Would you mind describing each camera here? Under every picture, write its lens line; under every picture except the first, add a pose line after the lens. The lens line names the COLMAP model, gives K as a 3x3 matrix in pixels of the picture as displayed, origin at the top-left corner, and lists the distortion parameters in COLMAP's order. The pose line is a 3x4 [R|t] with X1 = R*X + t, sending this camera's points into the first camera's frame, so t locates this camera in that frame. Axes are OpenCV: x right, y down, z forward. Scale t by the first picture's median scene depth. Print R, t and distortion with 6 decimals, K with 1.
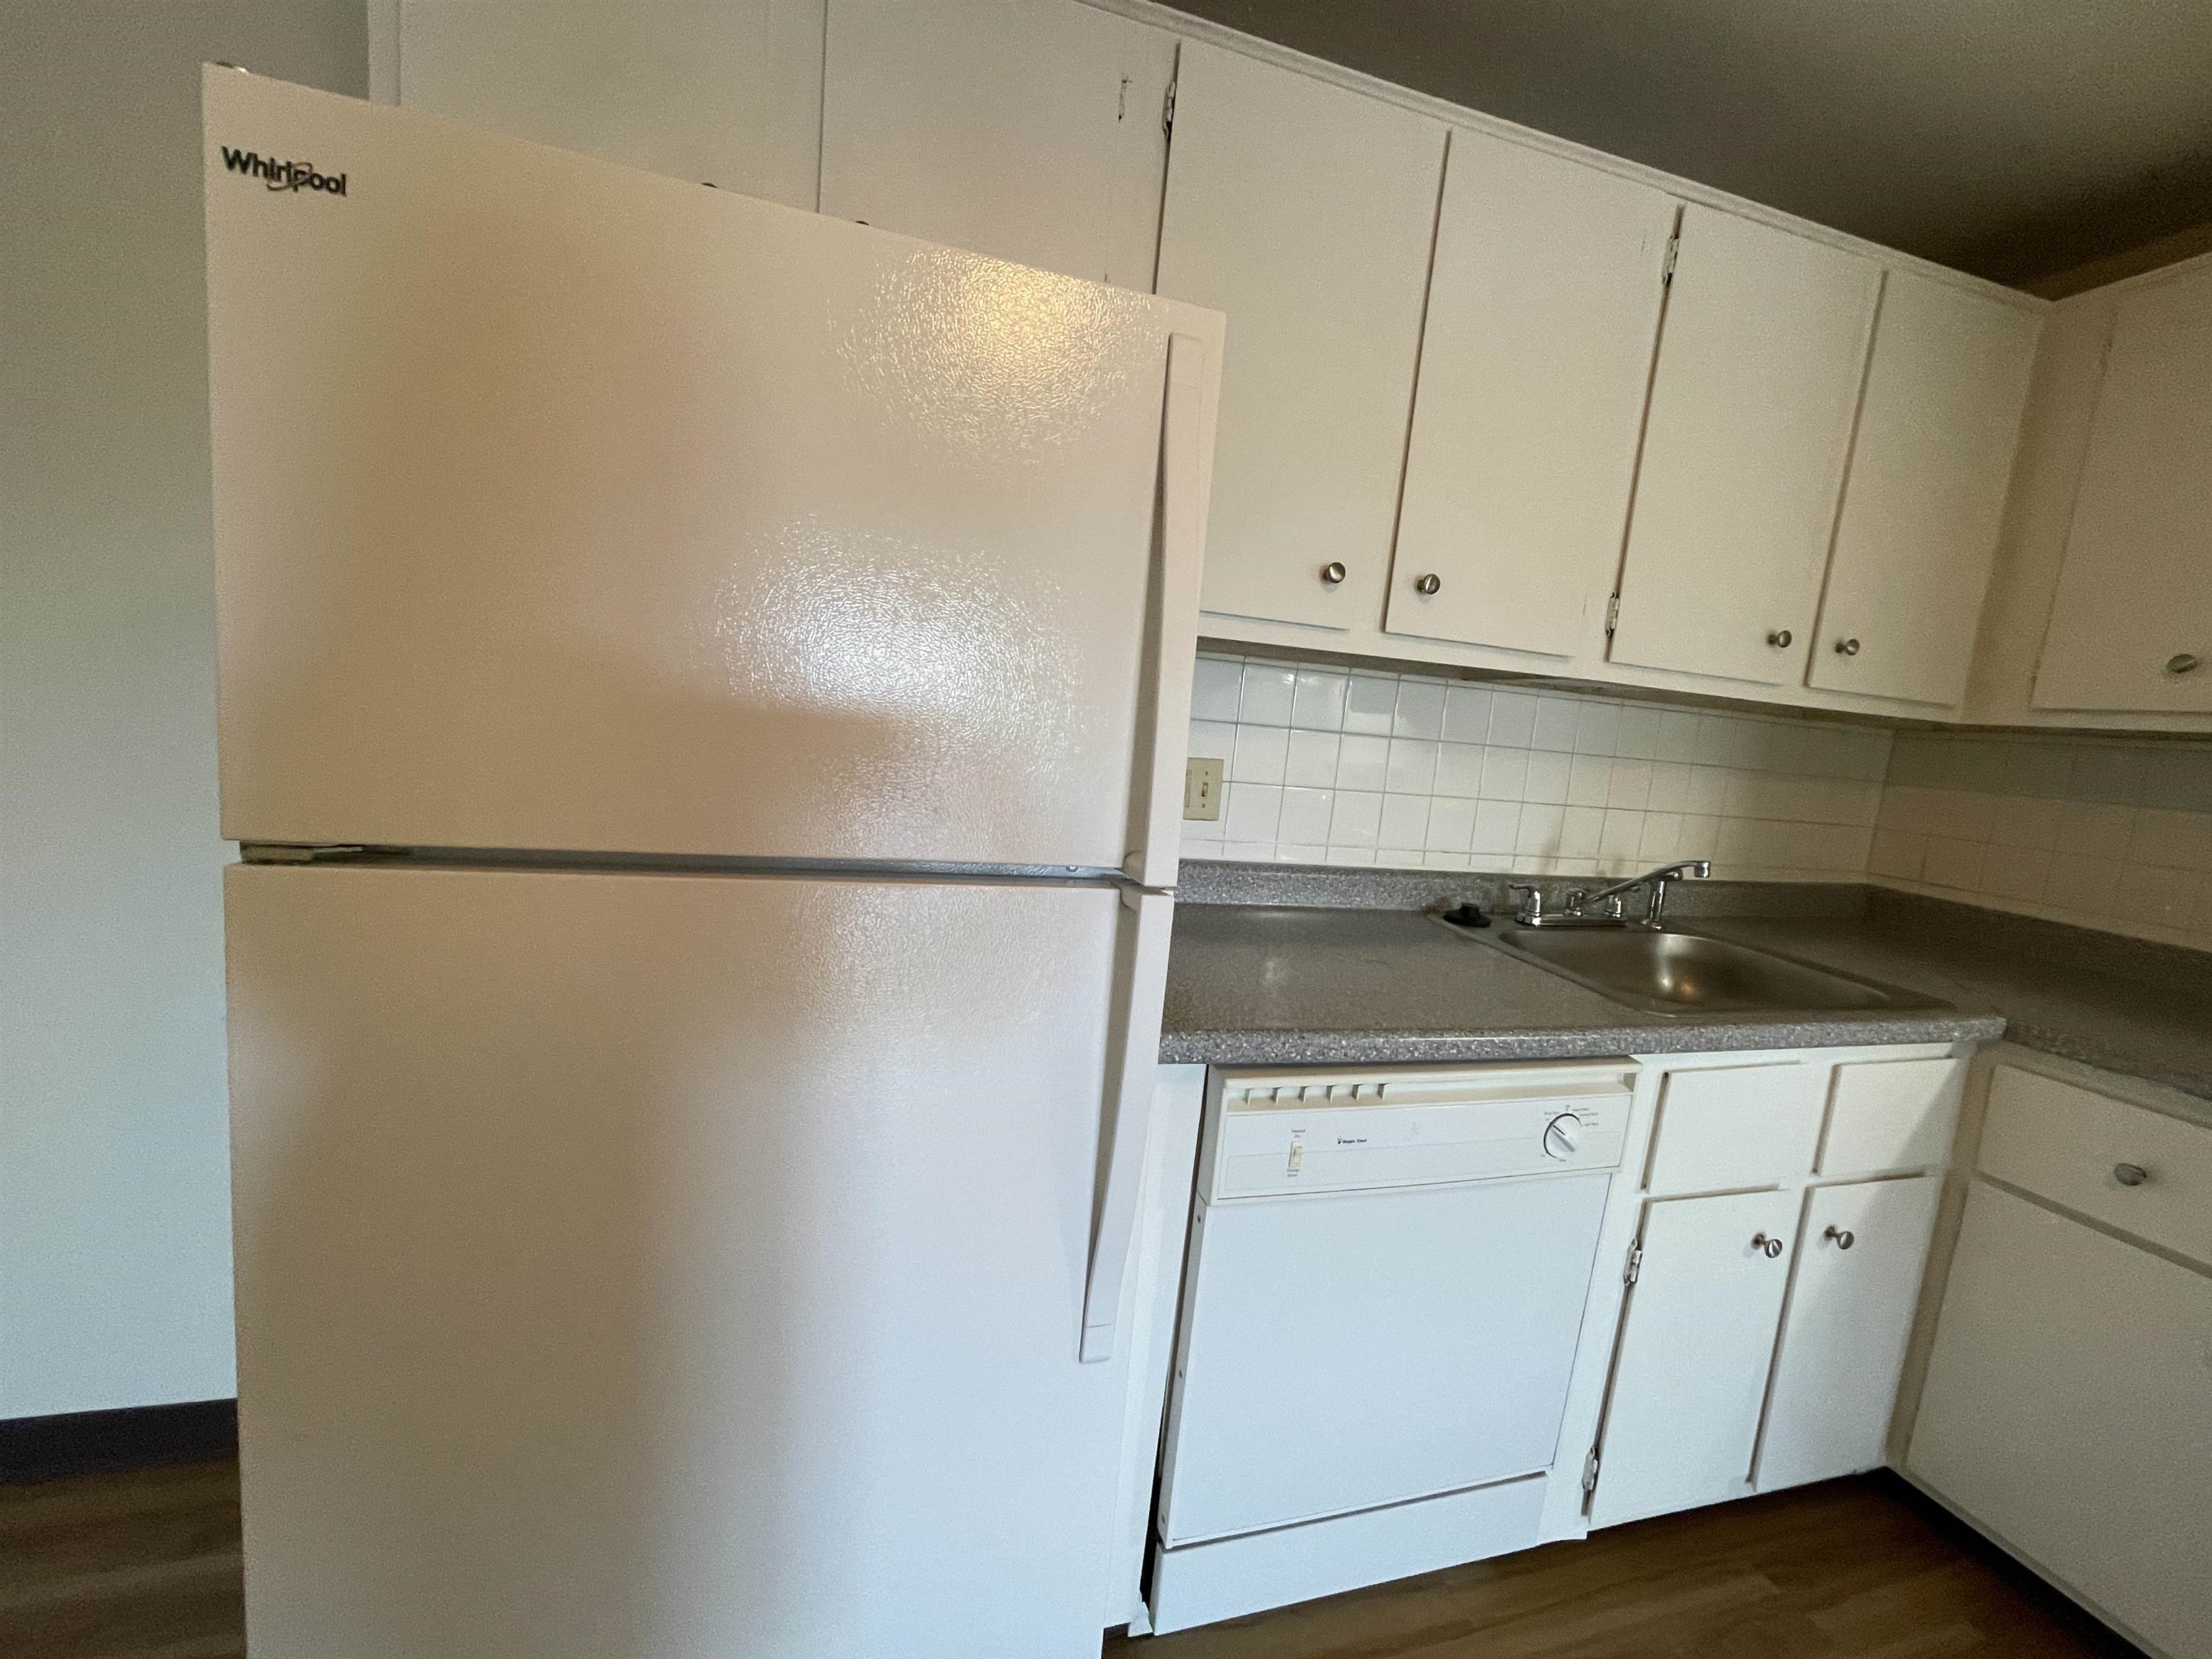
lens RADIAL K [[899.4, 0, 1102.9], [0, 899.4, 830.4], [0, 0, 1]] dist [0.002934, 0.000043]
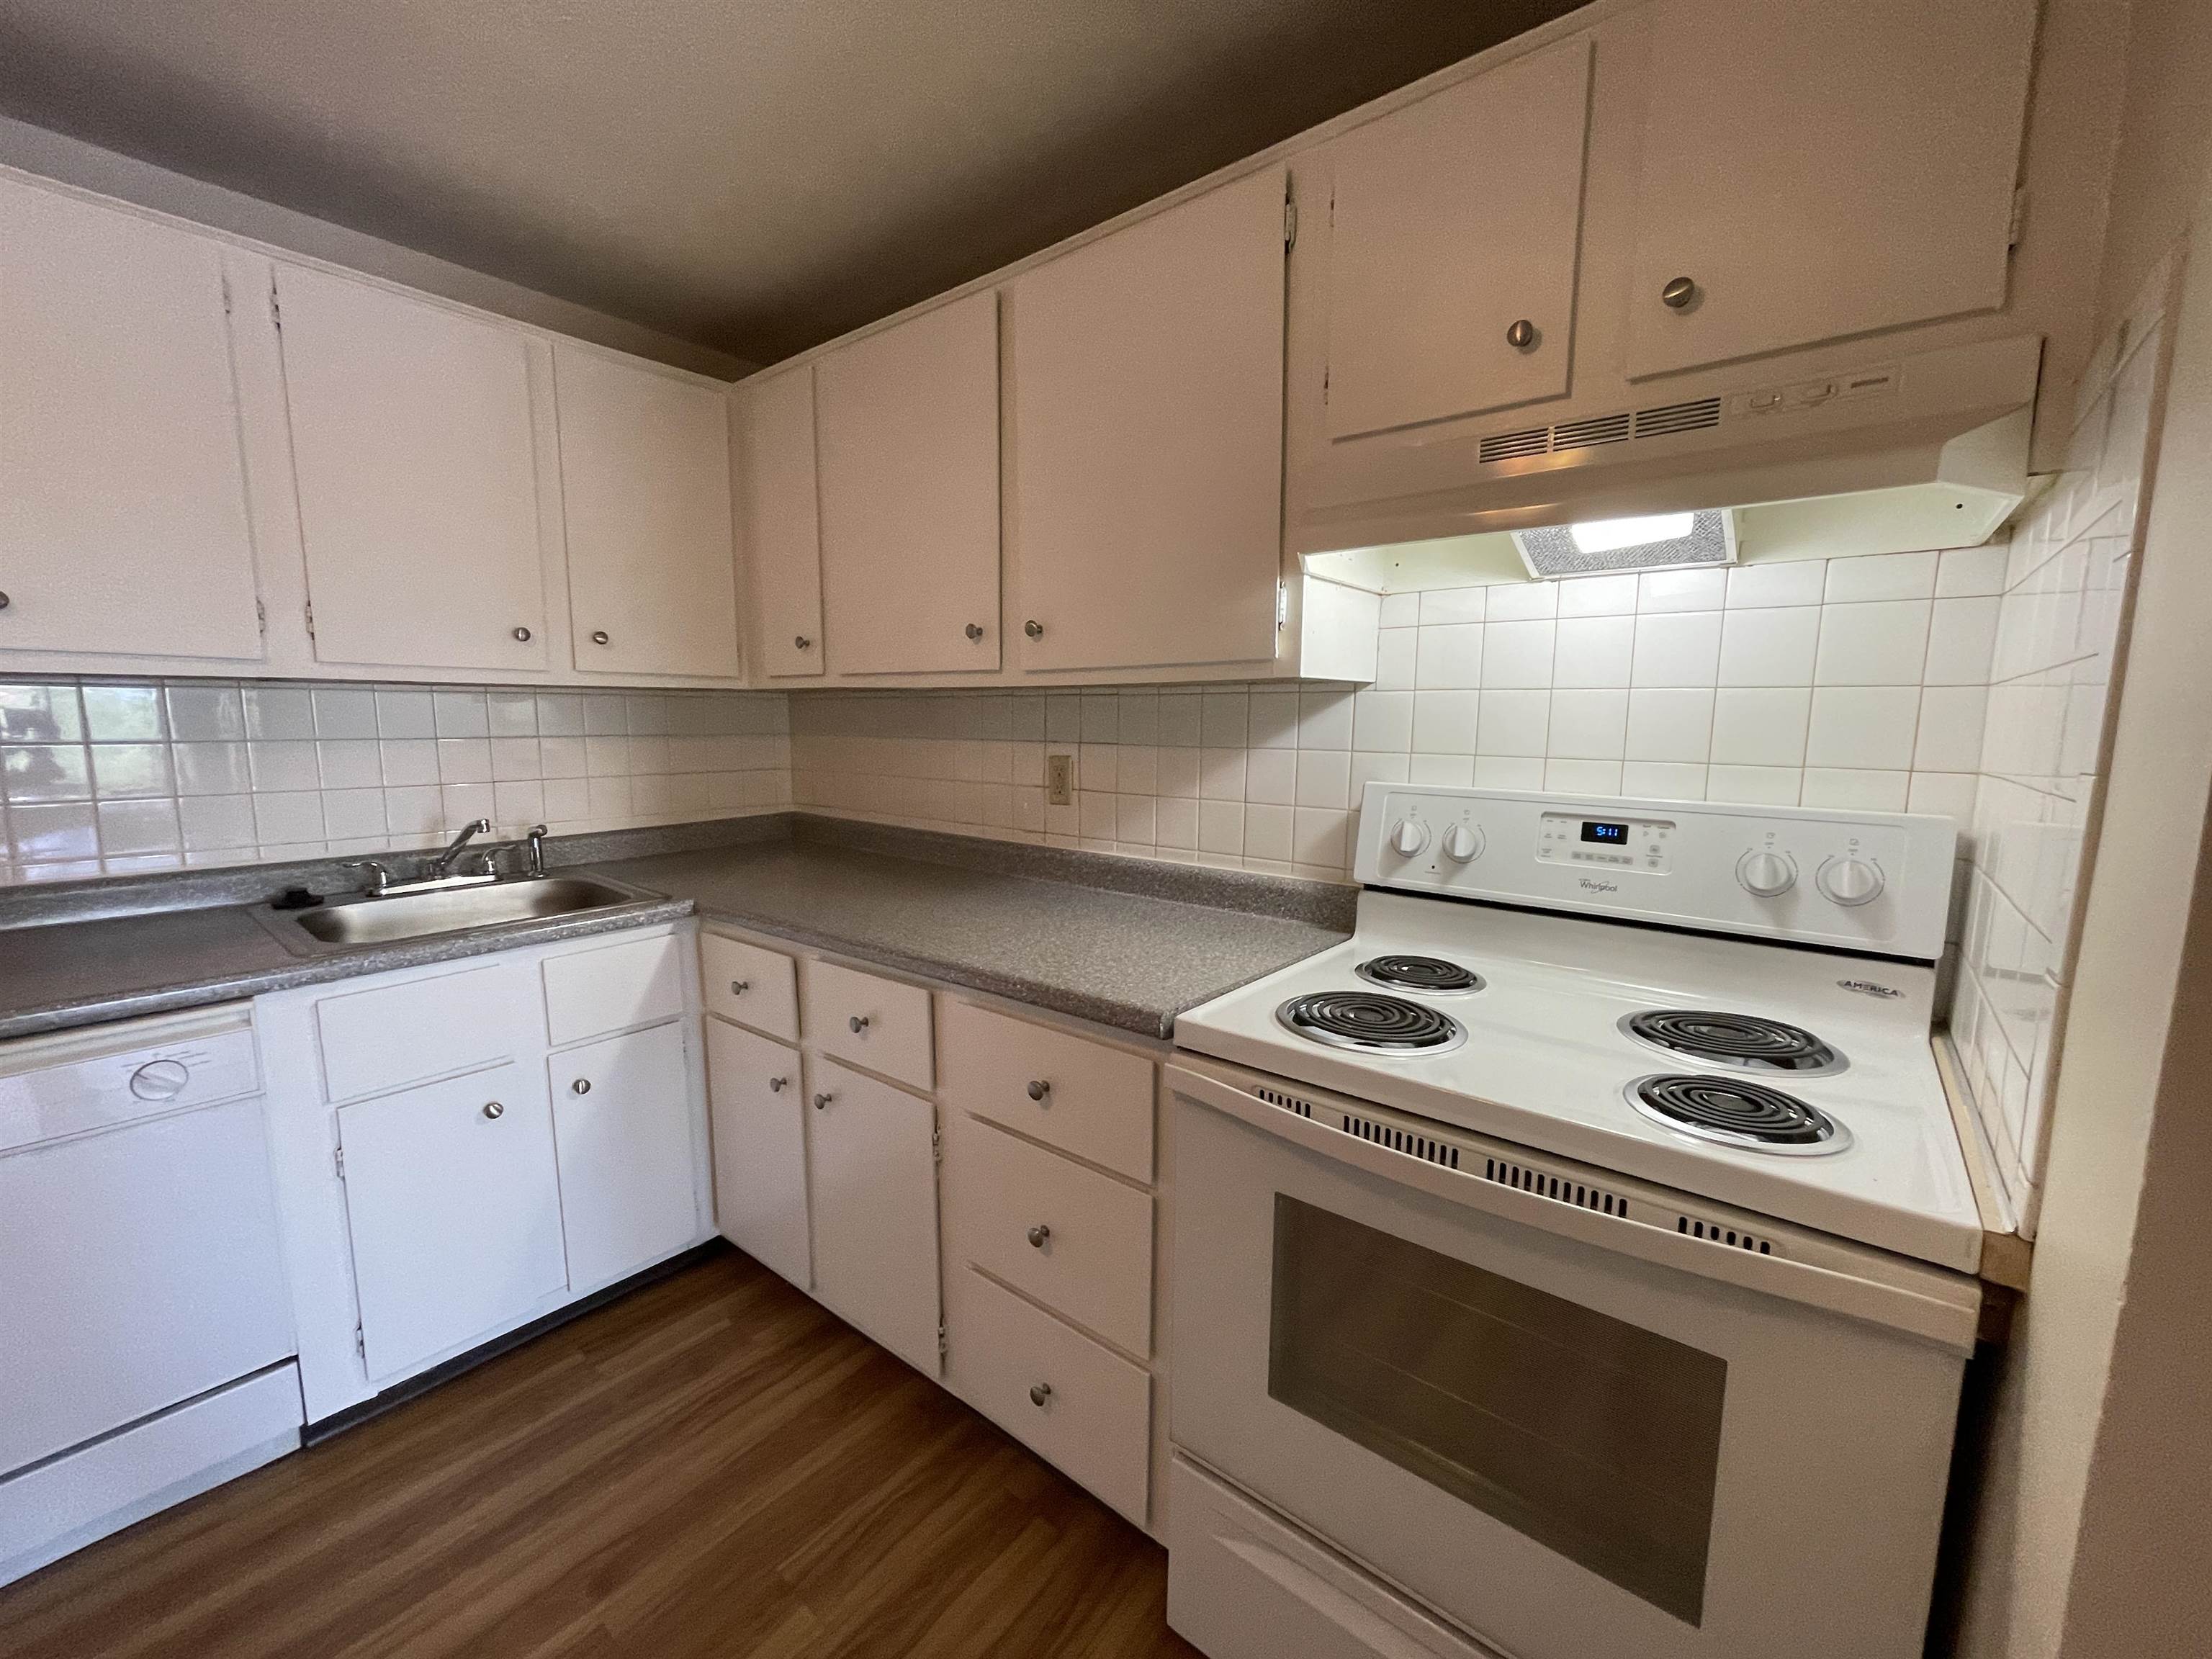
lens RADIAL K [[899.4, 0, 1101.4], [0, 899.4, 832.8], [0, 0, 1]] dist [0.002934, 0.000043]
pose [[0.826044, -0.159185, 0.540659, 0.773758], [0.146395, 0.986960, 0.066919, 0.103176], [-0.544261, 0.023871, 0.838576, -0.528776]]
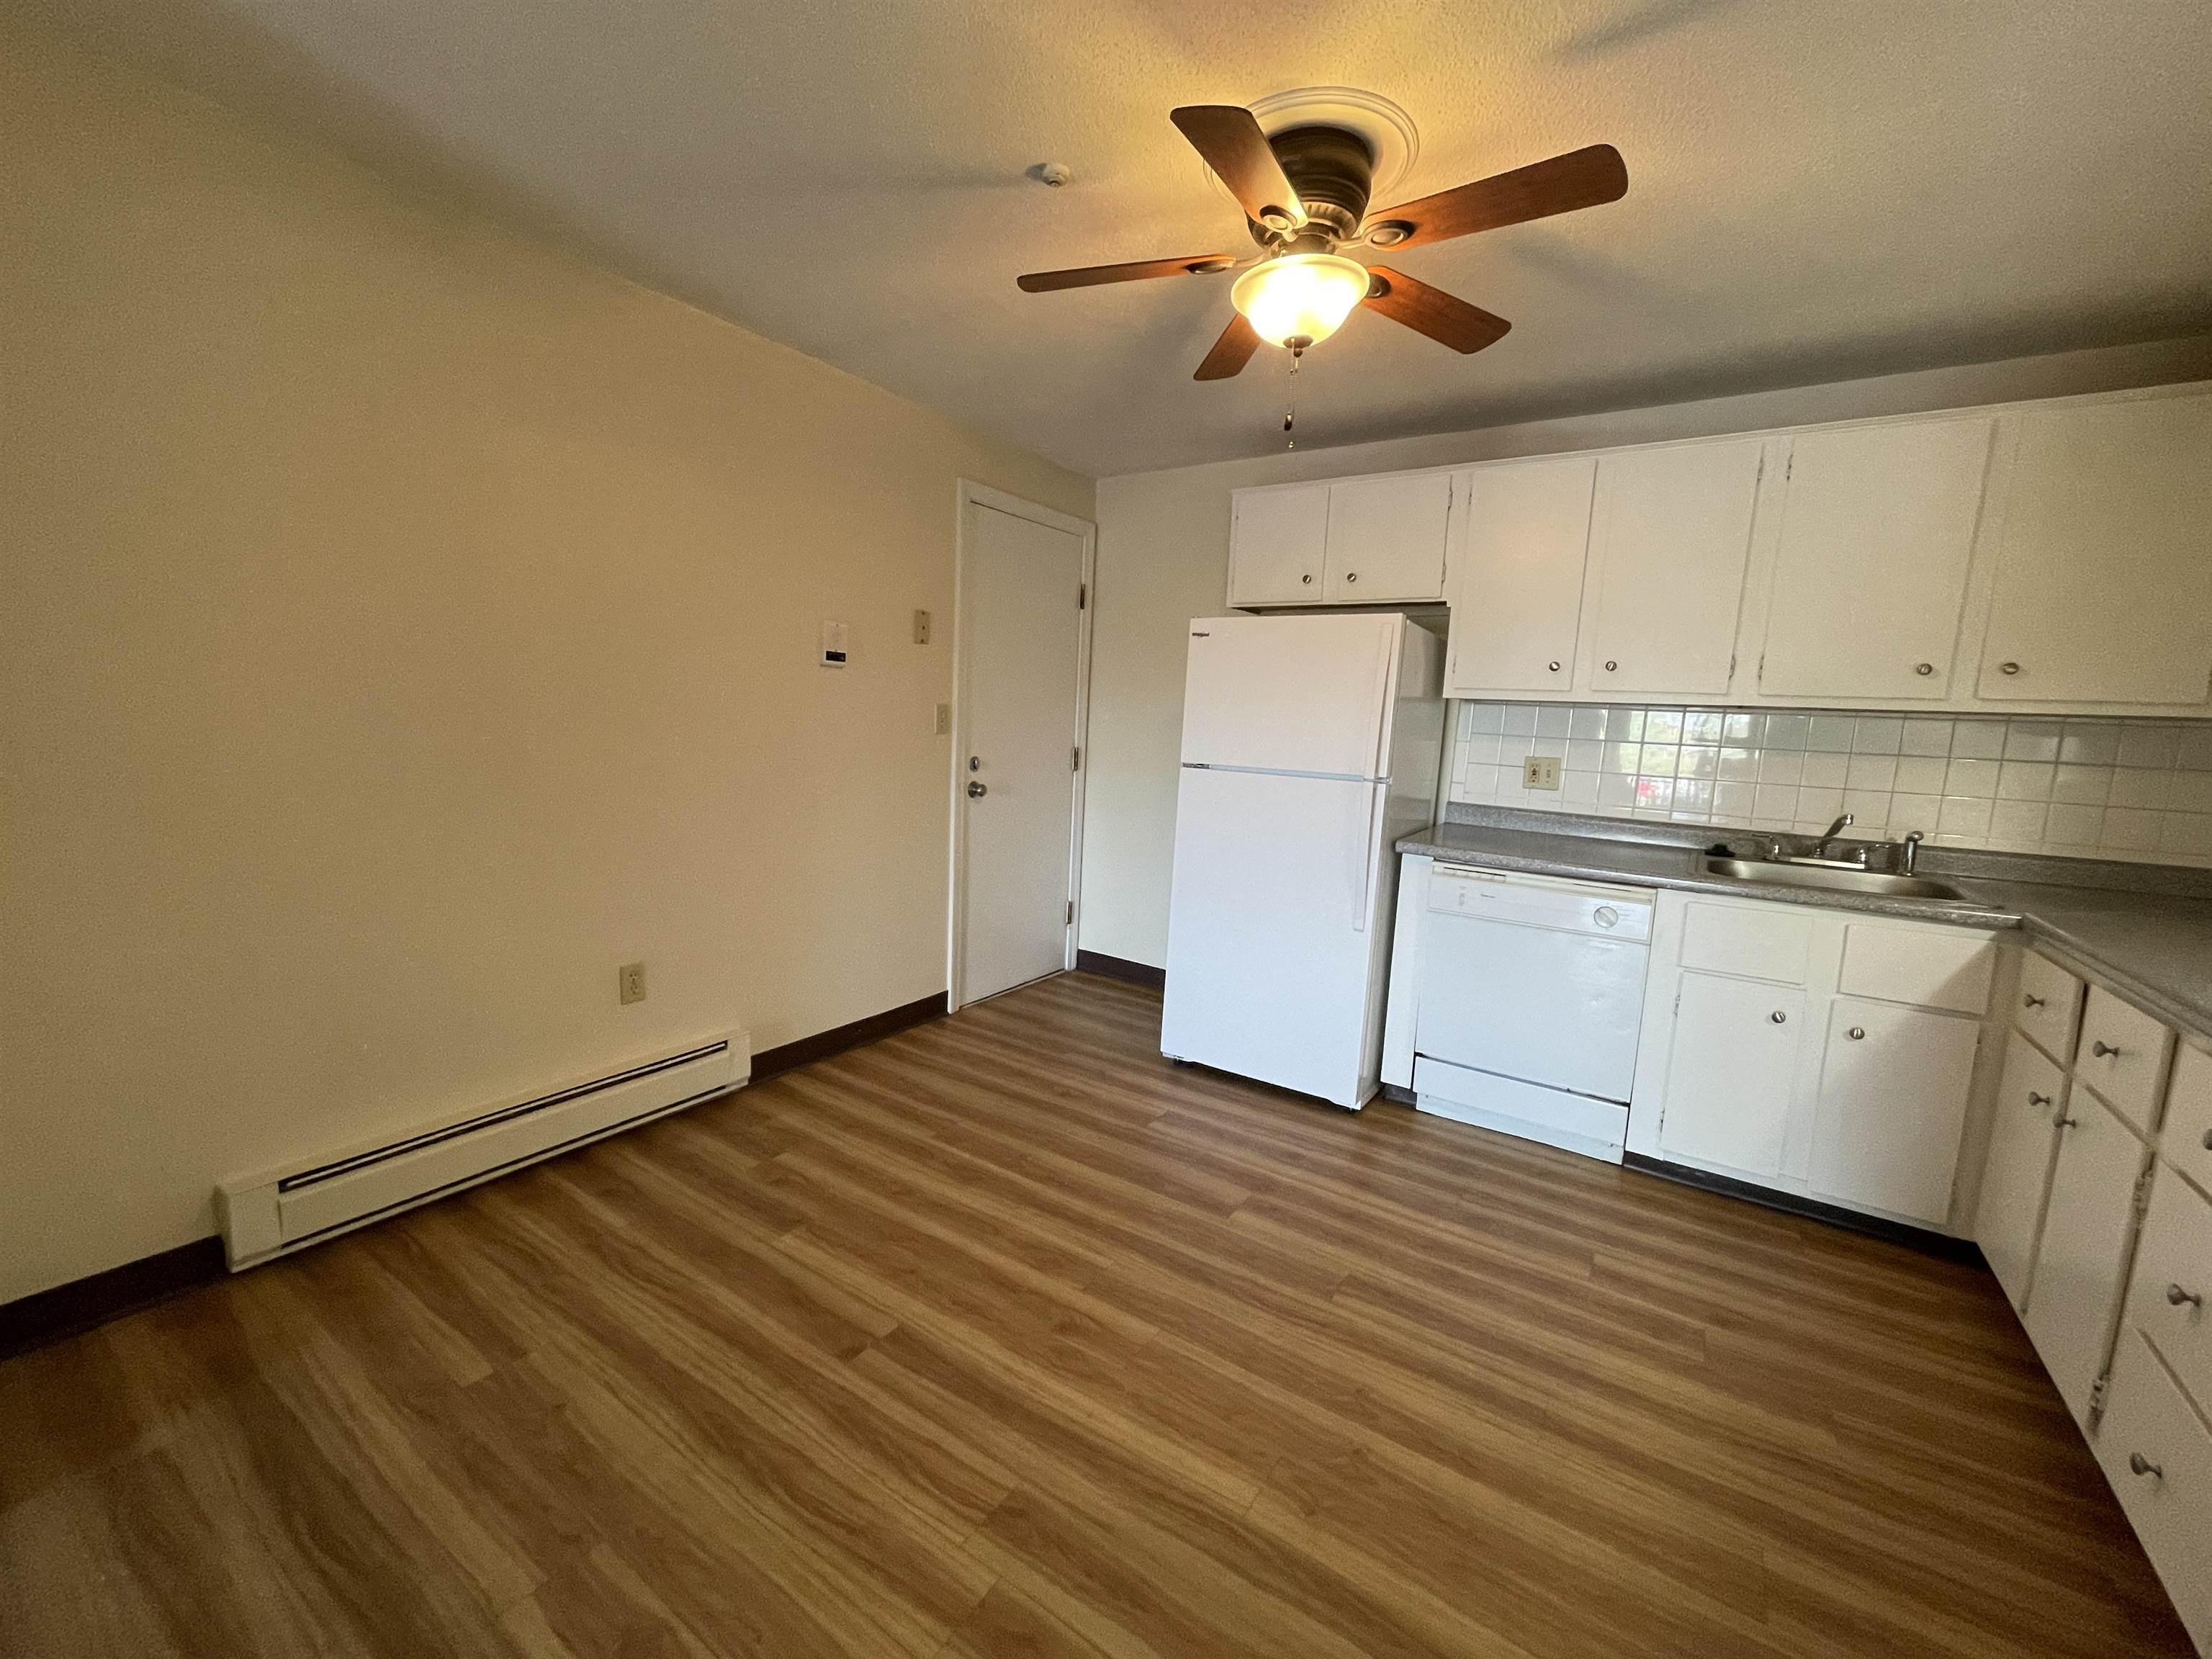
lens RADIAL K [[899.4, 0, 1102.9], [0, 899.4, 831.2], [0, 0, 1]] dist [0.002934, 0.000043]
pose [[0.637022, 0.041900, -0.769706, 1.165230], [-0.091268, 0.995598, -0.021339, 0.240326], [0.765423, 0.083843, 0.638042, -1.113161]]
